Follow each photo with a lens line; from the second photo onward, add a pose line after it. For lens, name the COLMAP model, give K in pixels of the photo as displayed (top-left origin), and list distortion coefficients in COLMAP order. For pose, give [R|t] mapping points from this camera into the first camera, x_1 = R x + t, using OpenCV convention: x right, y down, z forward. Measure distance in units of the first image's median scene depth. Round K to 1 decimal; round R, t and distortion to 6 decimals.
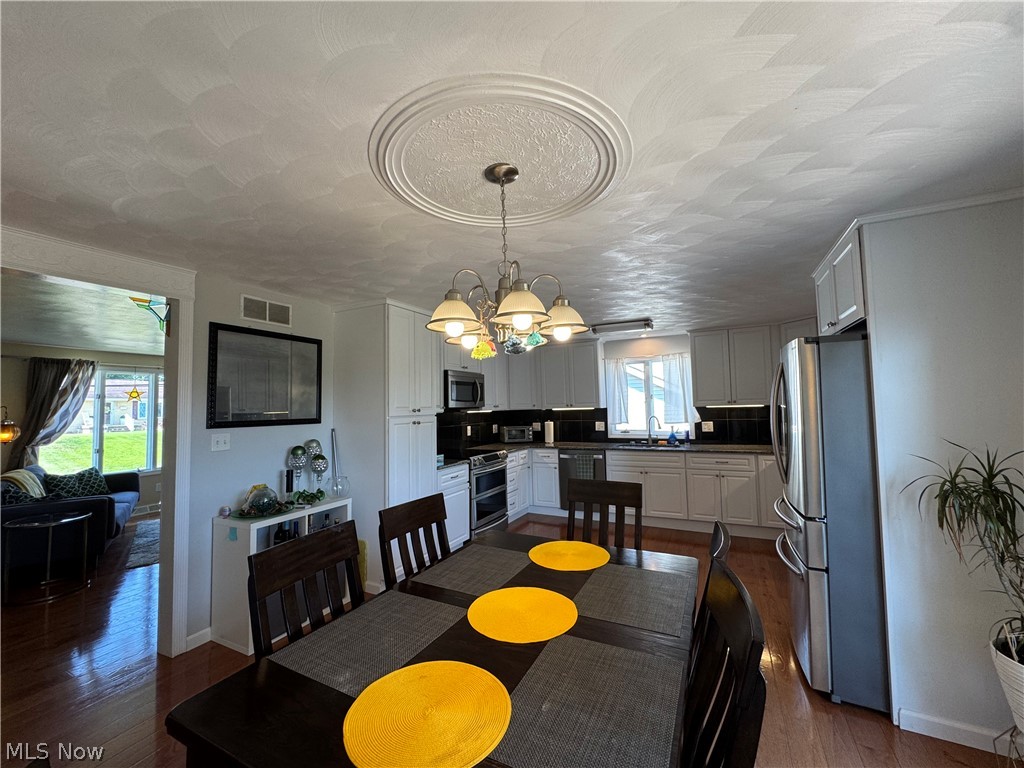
lens RADIAL K [[411.3, 0, 508.6], [0, 411.3, 383.1], [0, 0, 1]] dist [-0.000473, -0.000041]
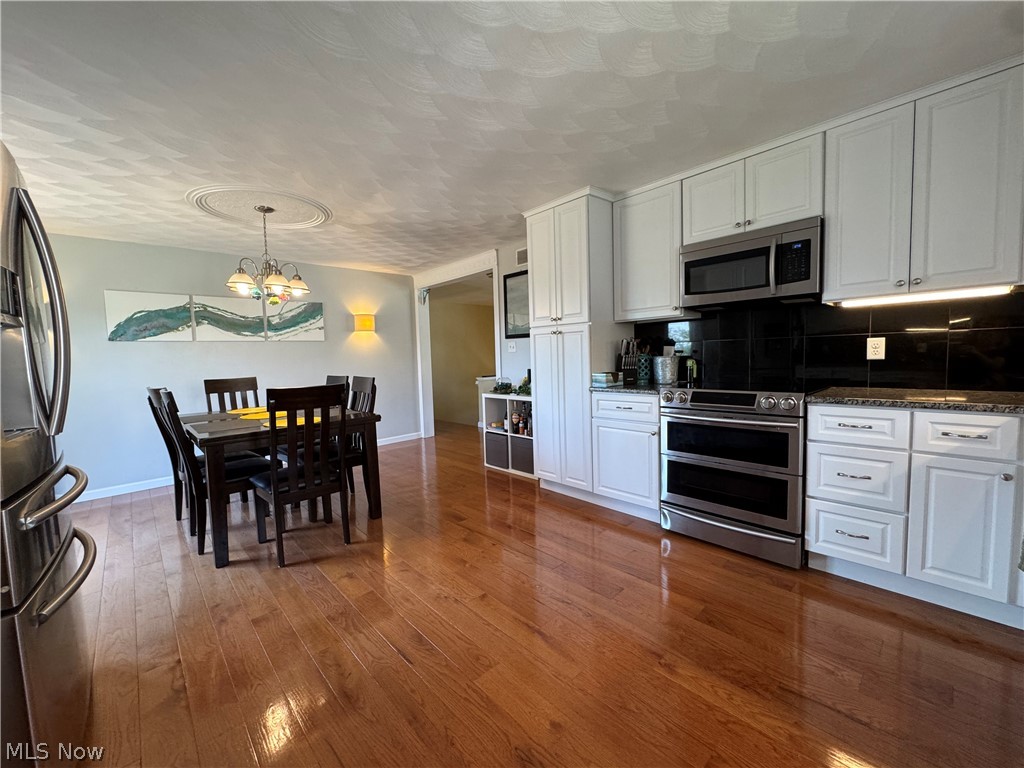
lens RADIAL K [[411.3, 0, 517.0], [0, 411.3, 385.8], [0, 0, 1]] dist [-0.000473, -0.000041]
pose [[-0.319690, 0.096774, -0.942567, 0.474580], [0.090369, 0.993350, 0.071337, 0.099031], [0.943203, -0.062373, -0.326310, 0.853241]]
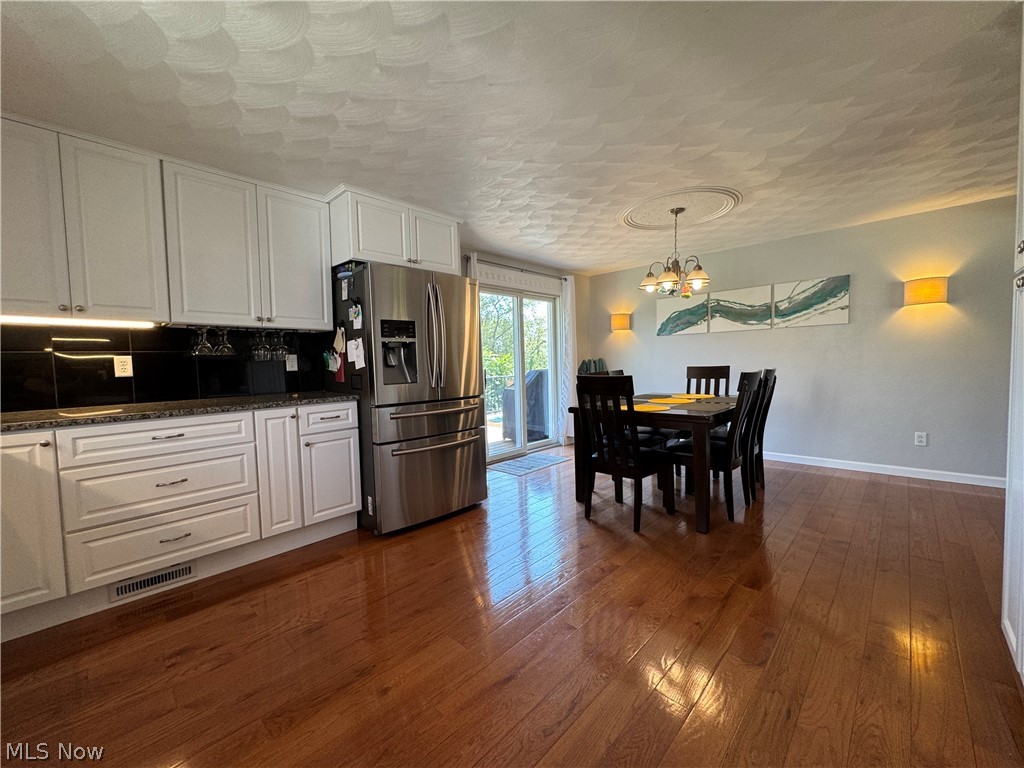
lens RADIAL K [[411.3, 0, 510.7], [0, 411.3, 388.2], [0, 0, 1]] dist [-0.000473, -0.000041]
pose [[-0.958462, 0.023477, 0.284252, 0.087428], [0.026704, 0.999615, 0.007484, 0.119101], [-0.283967, 0.014764, -0.958720, 1.020460]]
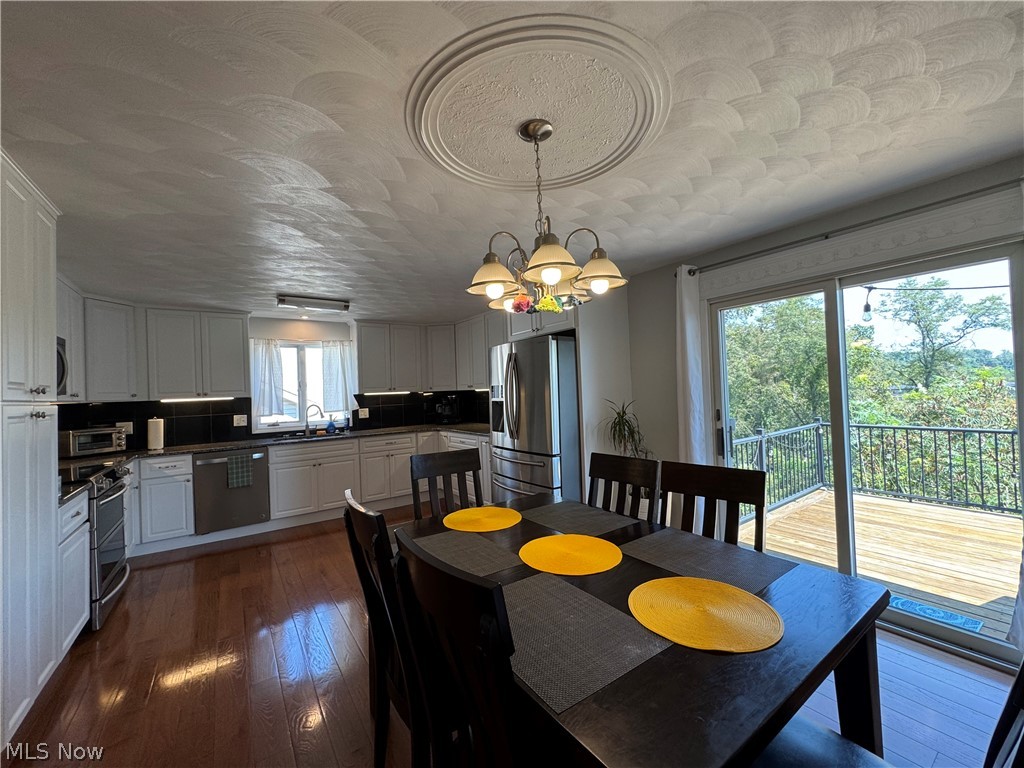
lens RADIAL K [[411.3, 0, 511.1], [0, 411.3, 382.2], [0, 0, 1]] dist [-0.000473, -0.000041]
pose [[0.468841, 0.025010, 0.882929, -0.267422], [-0.022483, 0.999613, -0.016377, 0.034552], [-0.882997, -0.012173, 0.469221, 0.169797]]
